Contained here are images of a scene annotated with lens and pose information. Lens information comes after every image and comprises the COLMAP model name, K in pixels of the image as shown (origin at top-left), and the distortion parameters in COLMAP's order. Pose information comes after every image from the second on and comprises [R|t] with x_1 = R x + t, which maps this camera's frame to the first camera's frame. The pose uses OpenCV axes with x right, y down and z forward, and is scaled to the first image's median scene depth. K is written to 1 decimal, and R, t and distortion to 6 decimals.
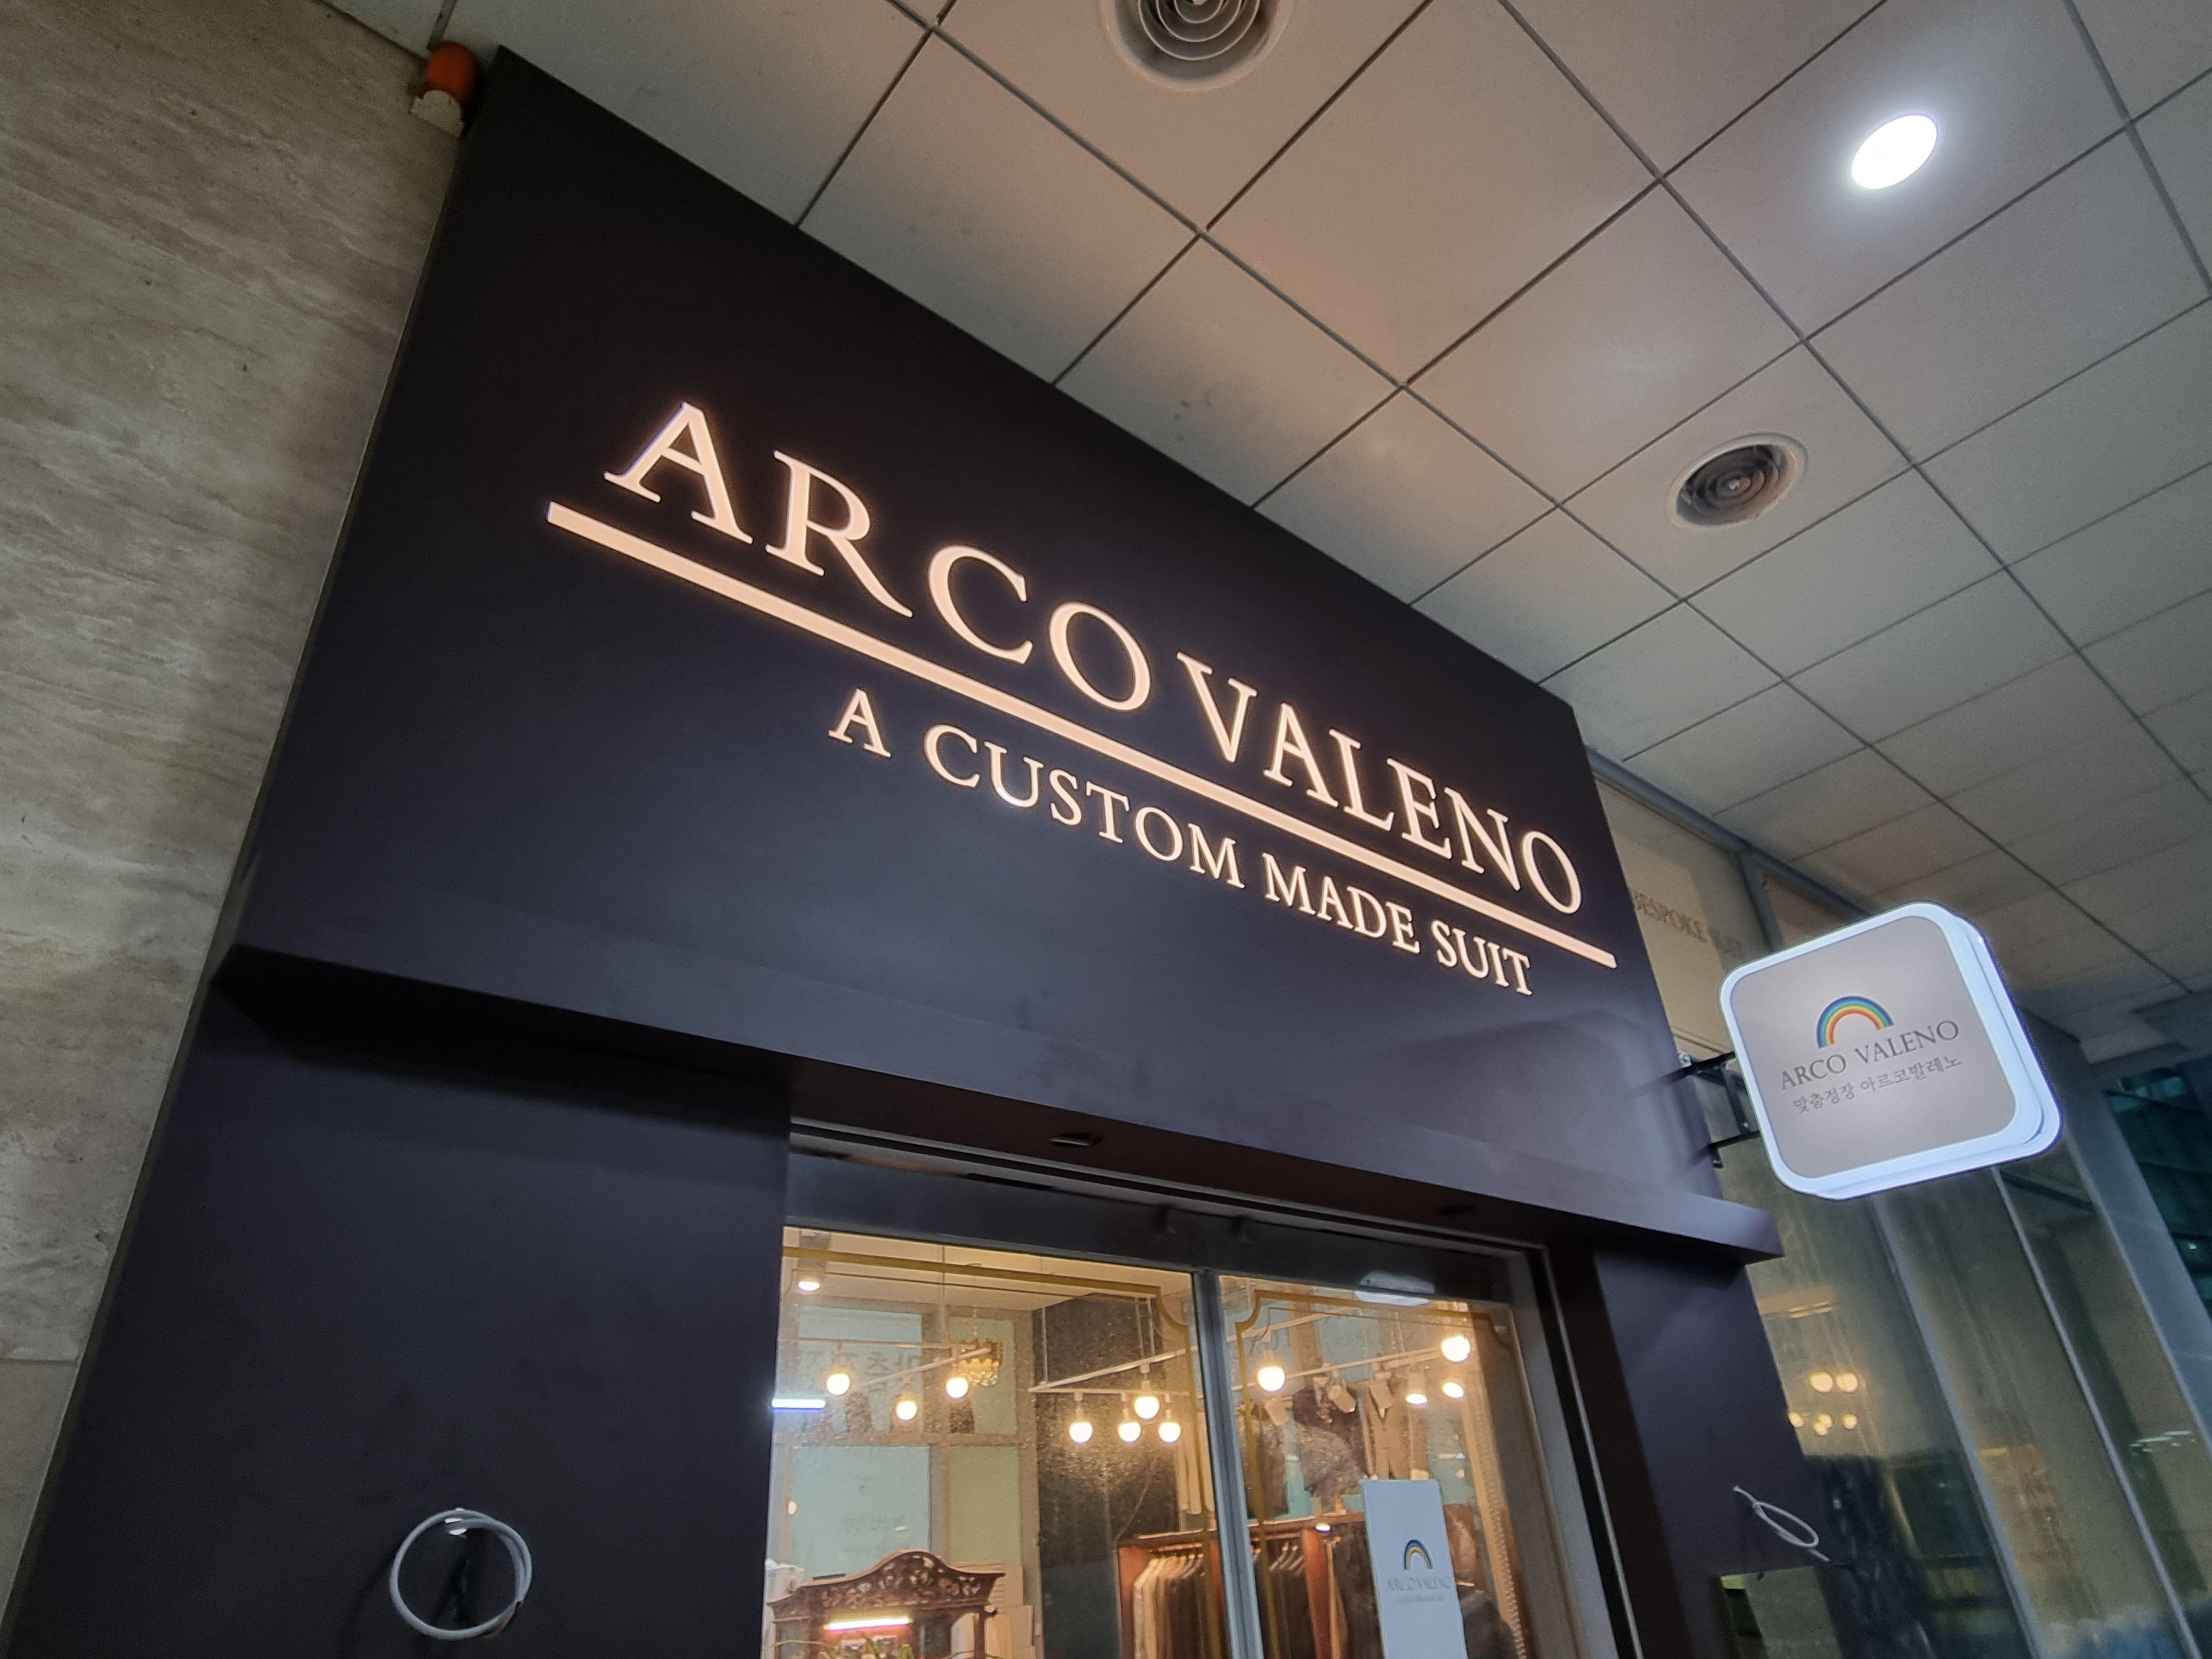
lens RADIAL K [[1295.6, 0, 1107.3], [0, 1295.6, 818.4], [0, 0, 1]] dist [0.000188, -0.000910]
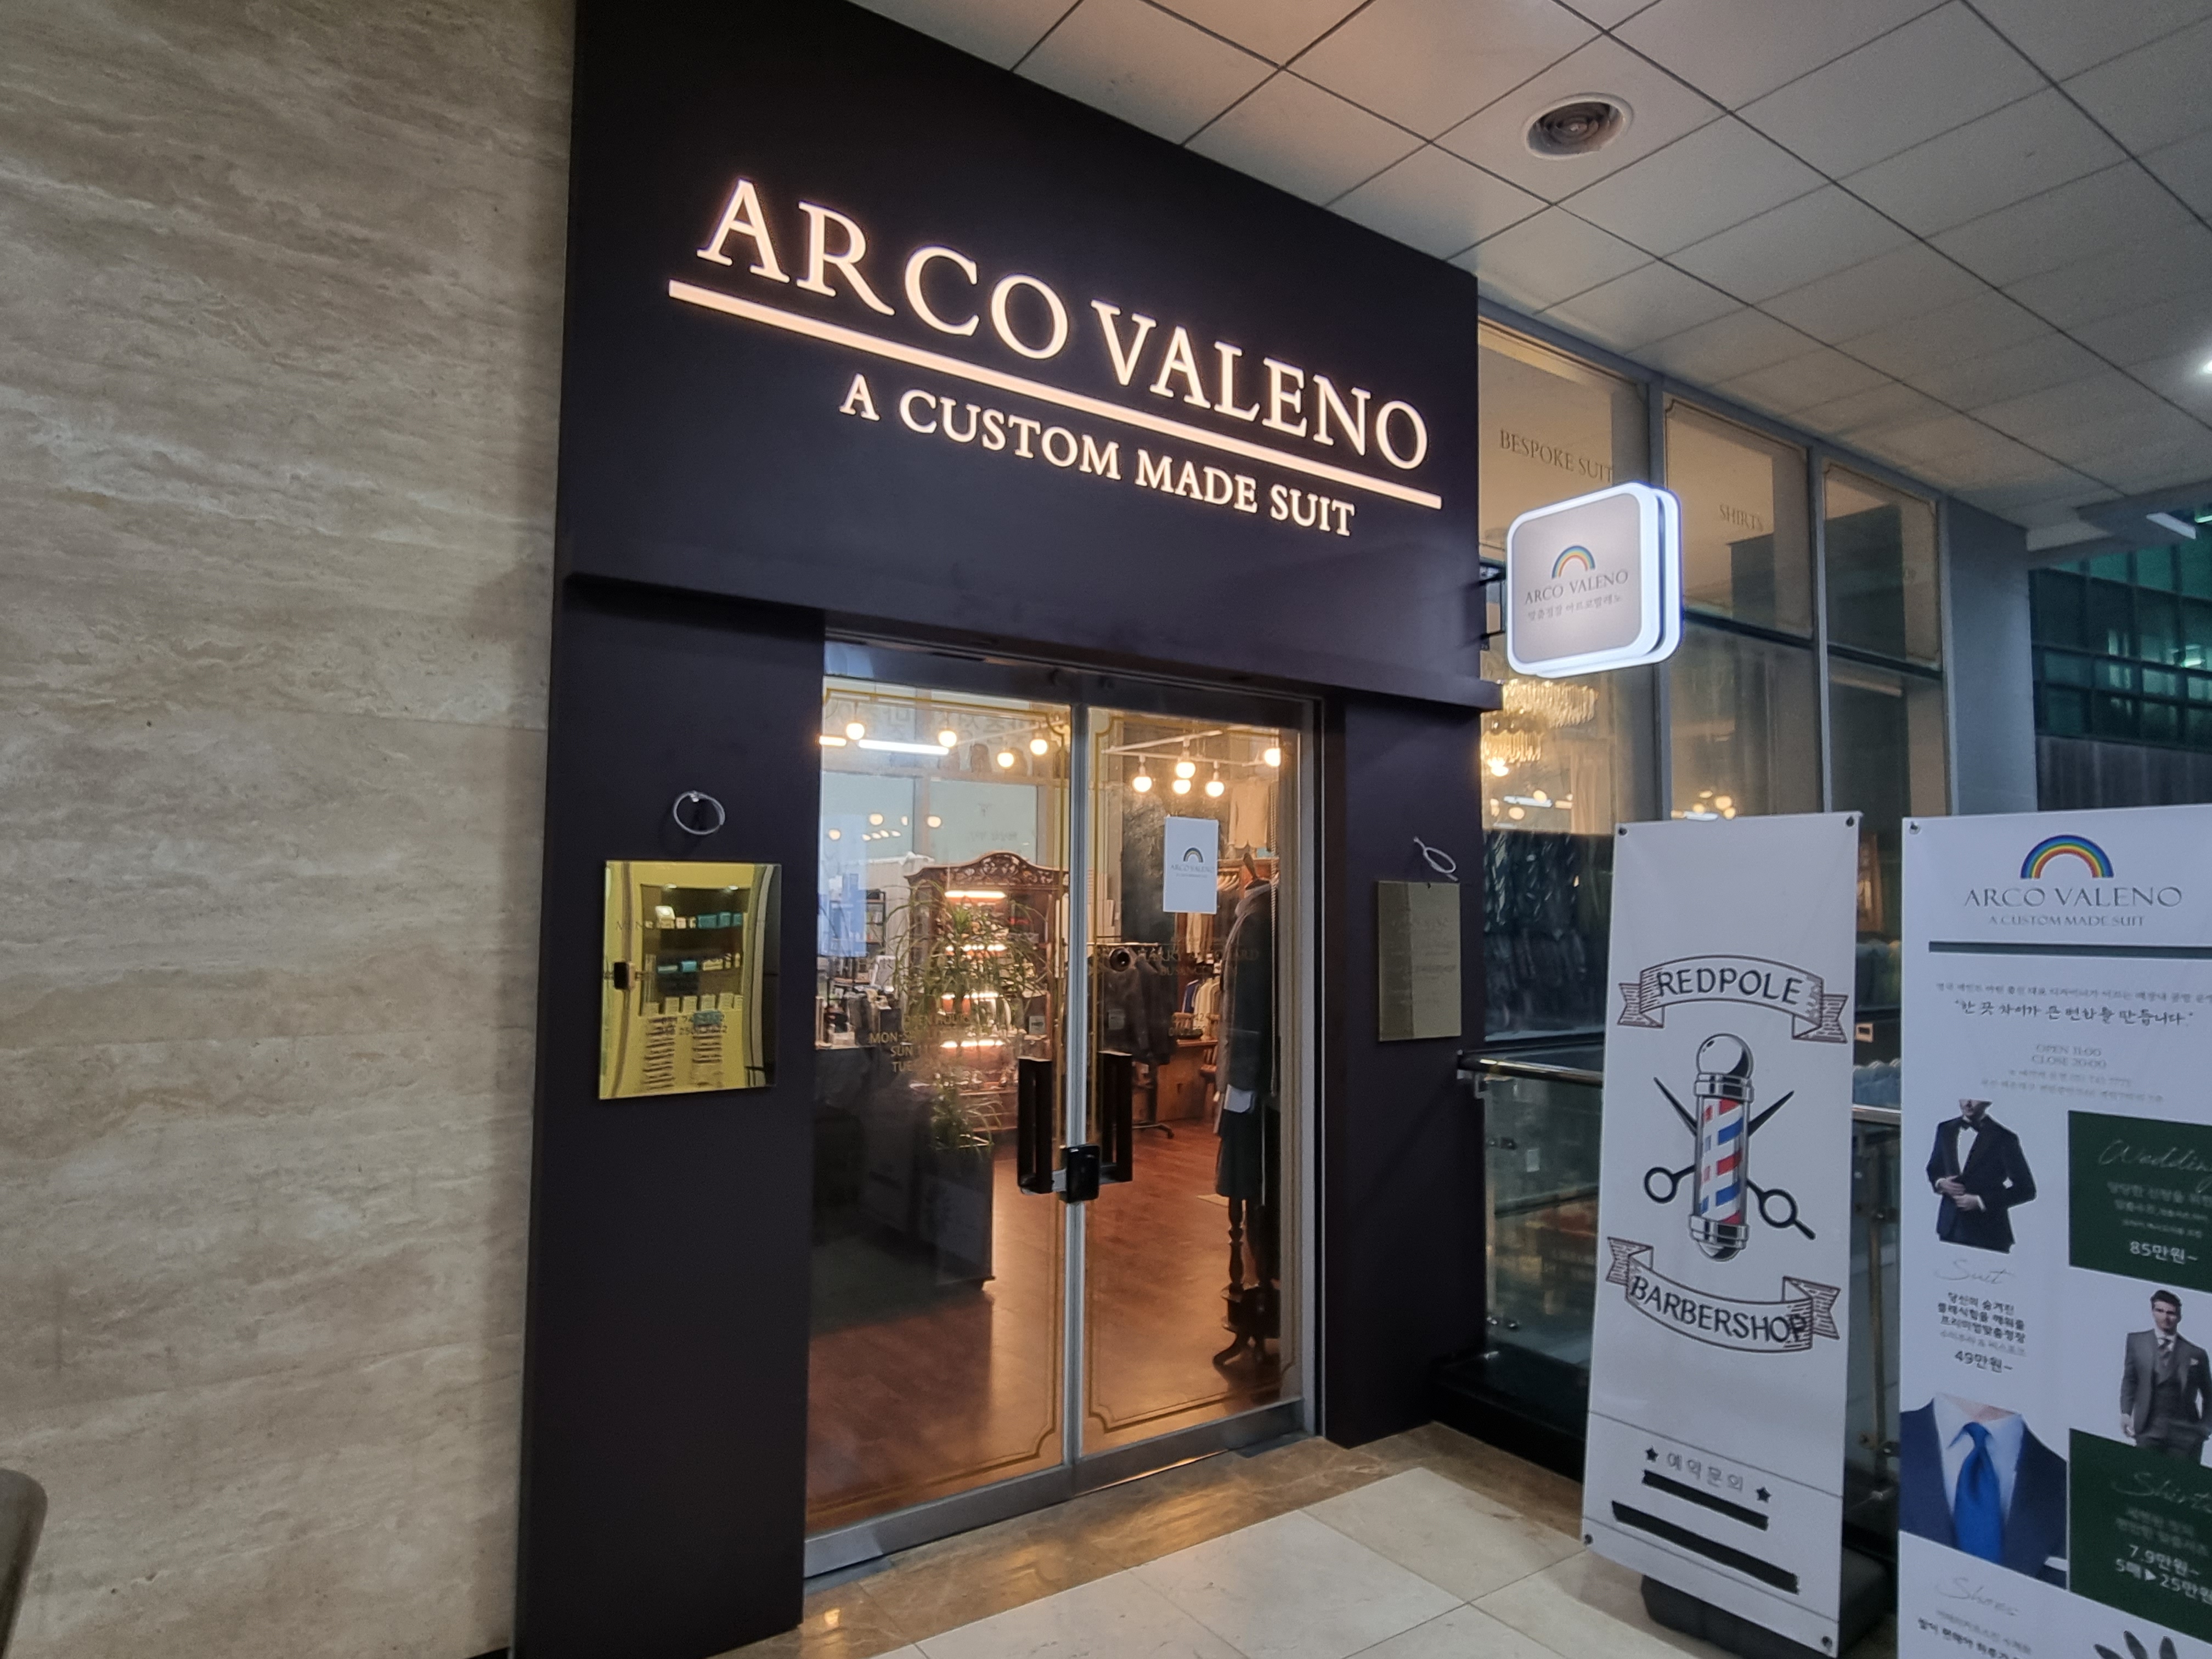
lens RADIAL K [[1295.6, 0, 1106.8], [0, 1295.6, 821.2], [0, 0, 1]] dist [0.000188, -0.000910]
pose [[0.992097, 0.072108, -0.102680, 0.285861], [-0.017492, 0.889856, 0.455905, -0.297097], [0.124245, -0.450506, 0.884085, -0.591650]]
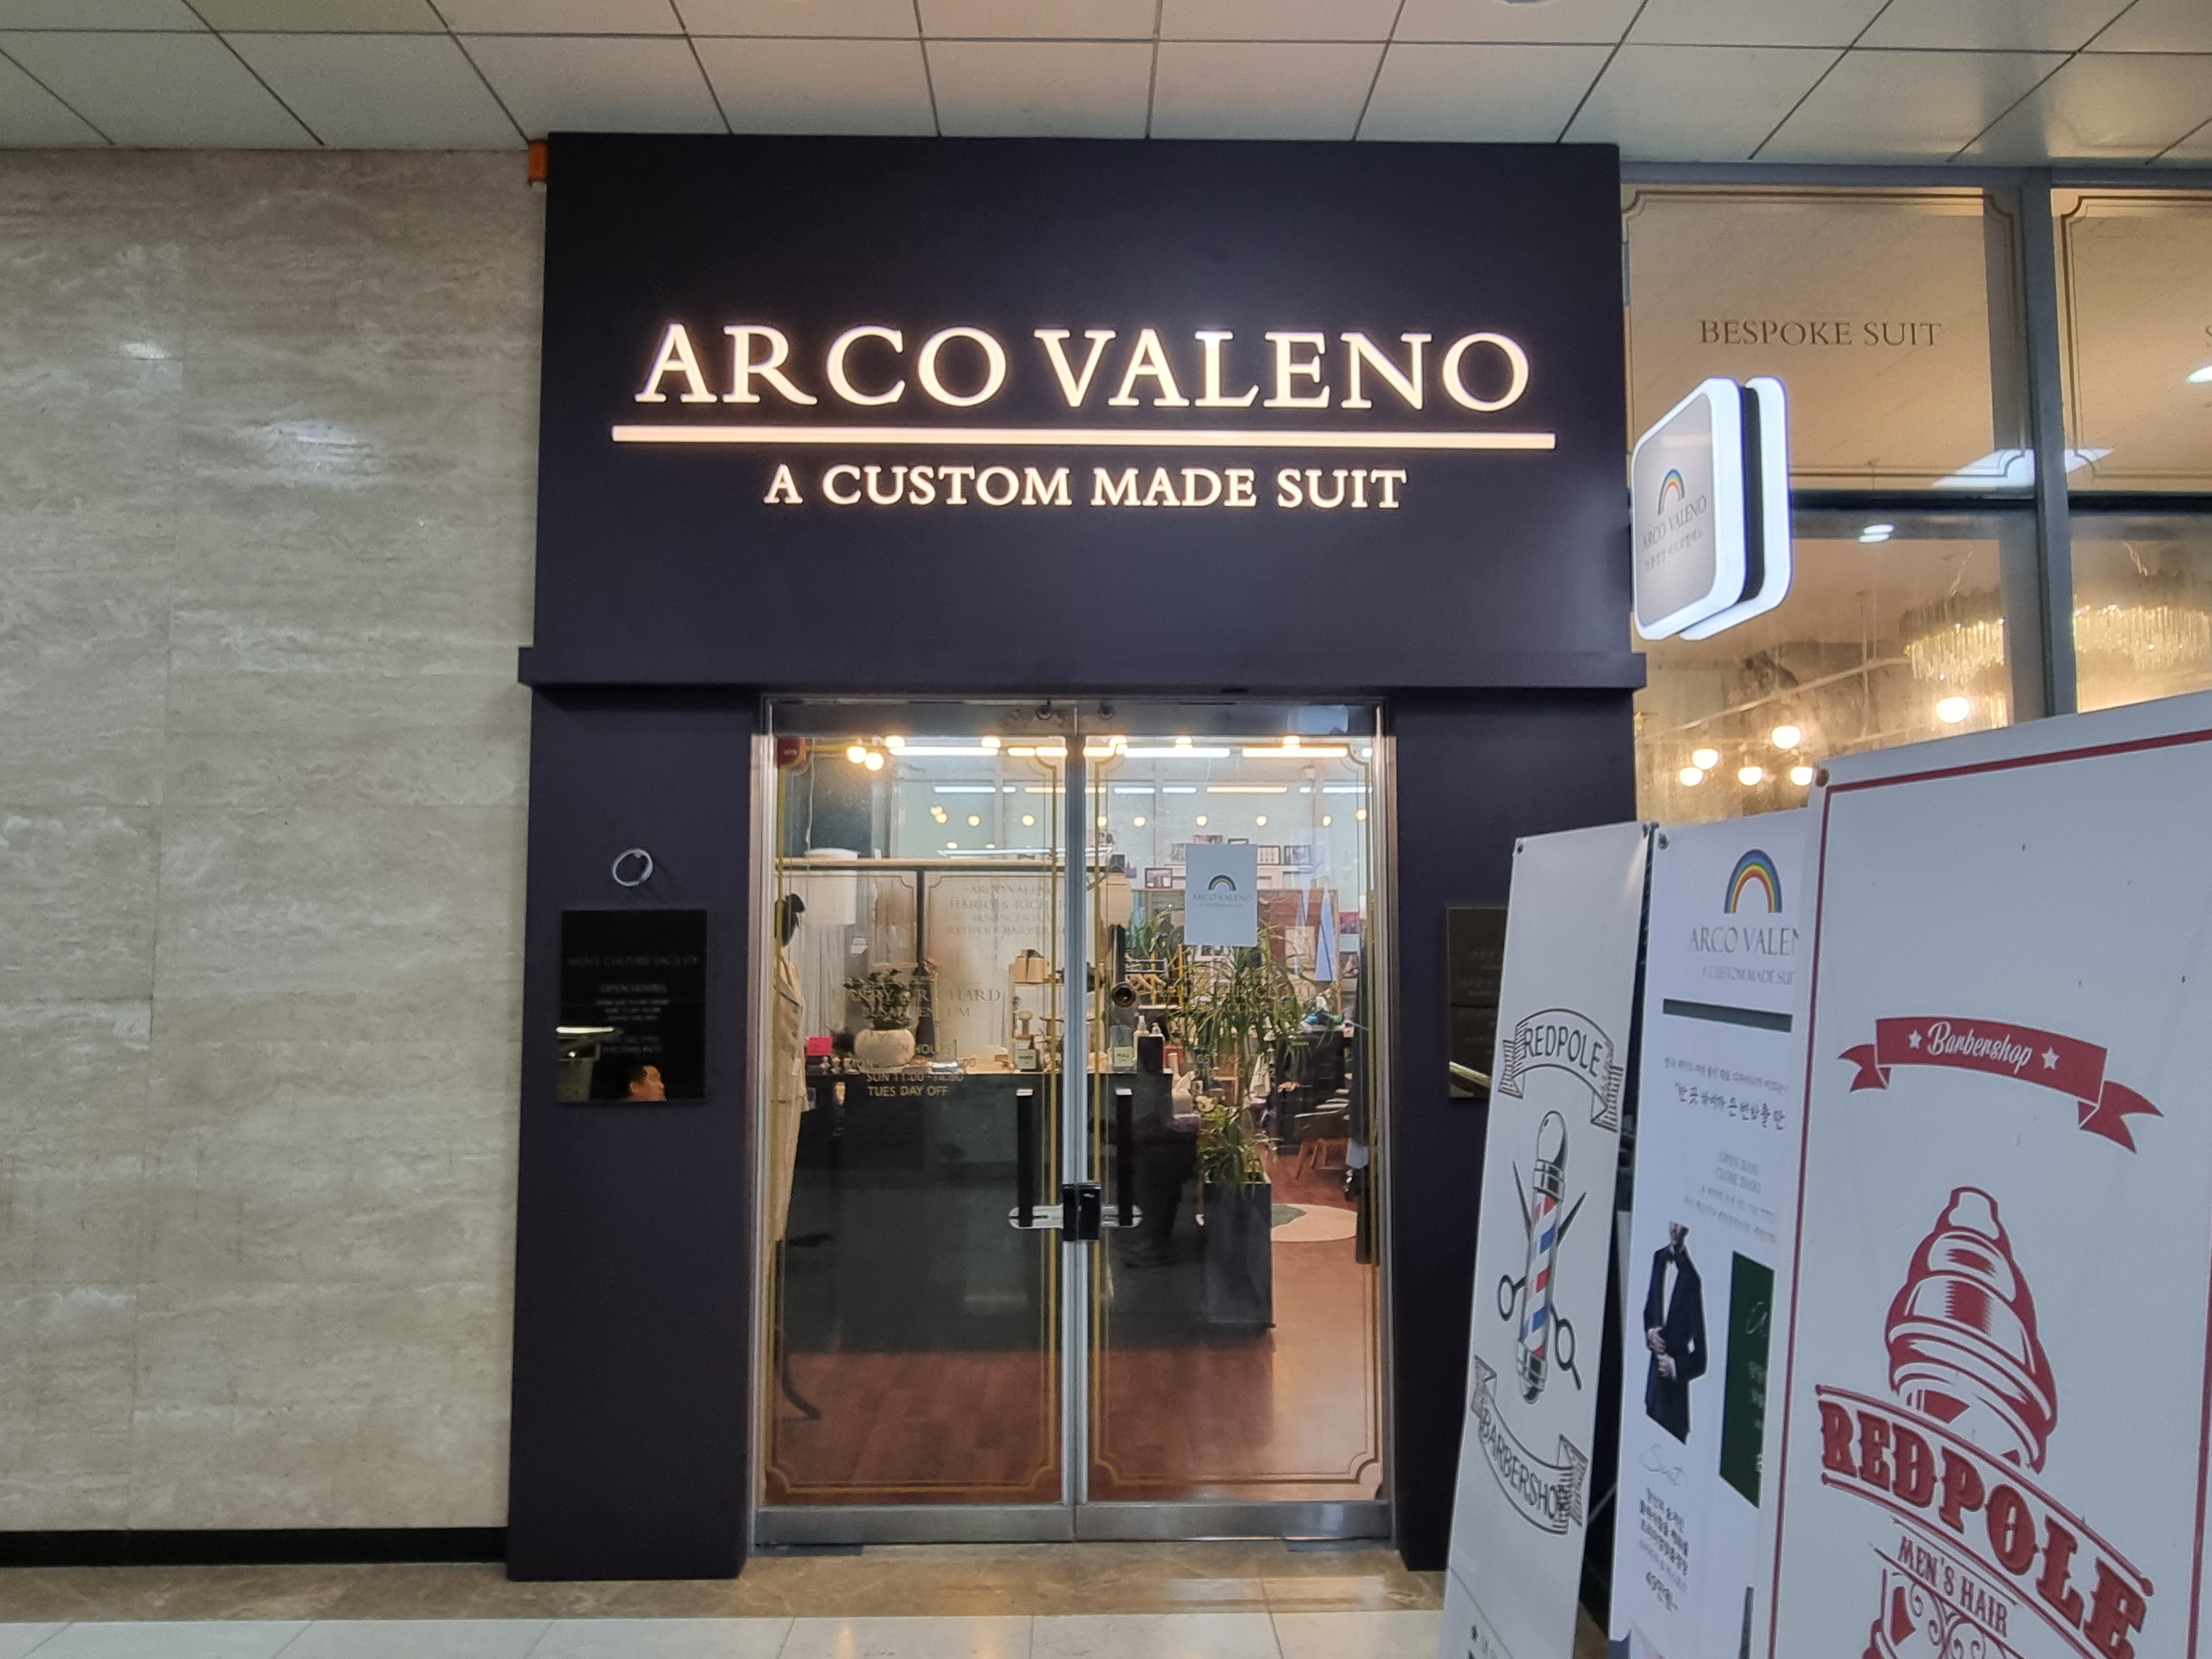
lens RADIAL K [[1395.3, 0, 1102.4], [0, 1395.3, 816.4], [0, 0, 1]] dist [0.001135, 0.001596]
pose [[0.770274, 0.023778, -0.637269, 1.219628], [0.279570, 0.885566, 0.370962, -0.224727], [0.573165, -0.463904, 0.675482, -0.278838]]
